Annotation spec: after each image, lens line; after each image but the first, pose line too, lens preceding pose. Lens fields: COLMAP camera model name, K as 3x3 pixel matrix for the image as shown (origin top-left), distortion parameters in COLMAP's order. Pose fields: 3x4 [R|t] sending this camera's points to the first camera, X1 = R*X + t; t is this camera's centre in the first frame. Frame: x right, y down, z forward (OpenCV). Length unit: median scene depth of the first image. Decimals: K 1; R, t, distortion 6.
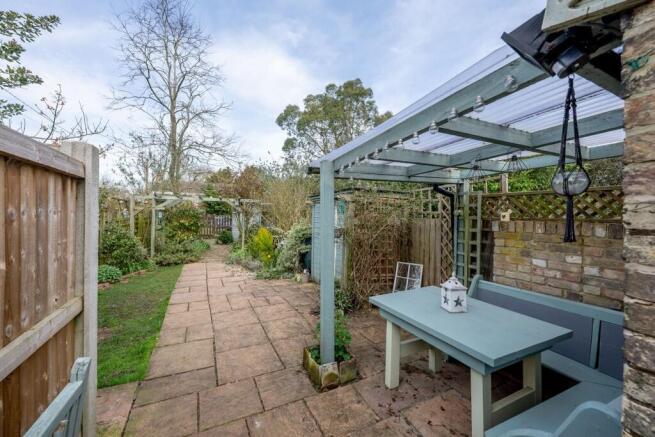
lens RADIAL K [[262.4, 0, 328.6], [0, 262.4, 215.2], [0, 0, 1]] dist [-0.006592, 0.000029]
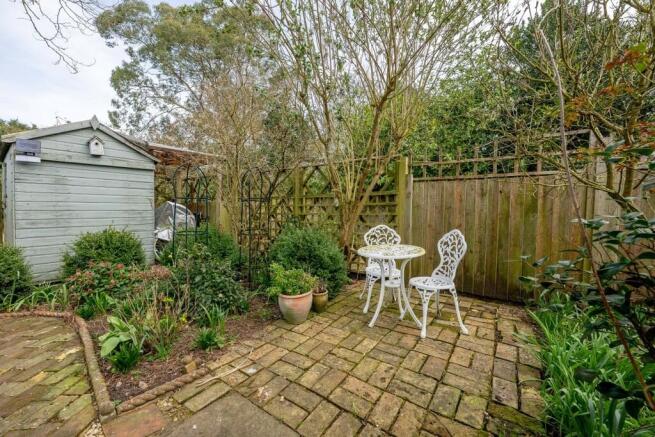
lens RADIAL K [[262.4, 0, 328.6], [0, 262.4, 215.2], [0, 0, 1]] dist [-0.006592, 0.000029]
pose [[0.826924, -0.030700, 0.561475, -0.282219], [0.010278, 0.999167, 0.039494, 0.031127], [-0.562220, -0.026888, 0.826551, 0.691665]]
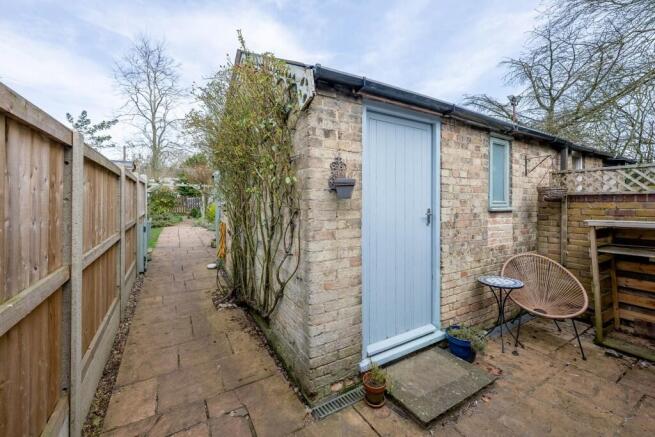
lens RADIAL K [[265.4, 0, 326.2], [0, 265.4, 195.5], [0, 0, 1]] dist [-0.000622, 0.000037]
pose [[0.997920, -0.008365, 0.063919, 0.183235], [0.008361, 0.999965, 0.000343, 0.003876], [-0.063919, 0.000192, 0.997955, -0.374896]]
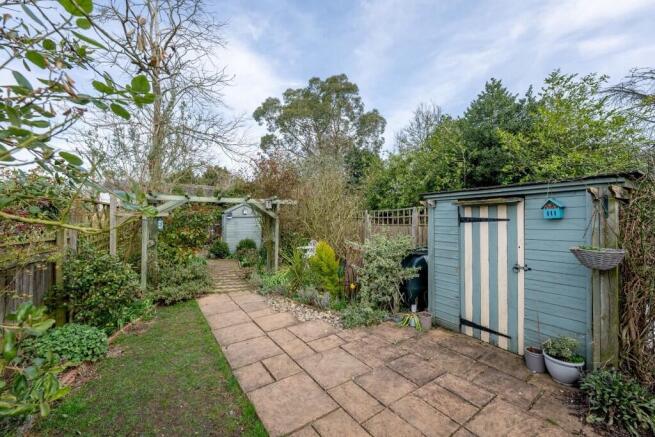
lens RADIAL K [[262.4, 0, 328.6], [0, 262.4, 215.2], [0, 0, 1]] dist [-0.006592, 0.000029]
pose [[0.989699, -0.011508, 0.142701, -0.181806], [0.012939, 0.999875, -0.009104, -0.006924], [-0.142579, 0.010857, 0.989724, 0.176207]]
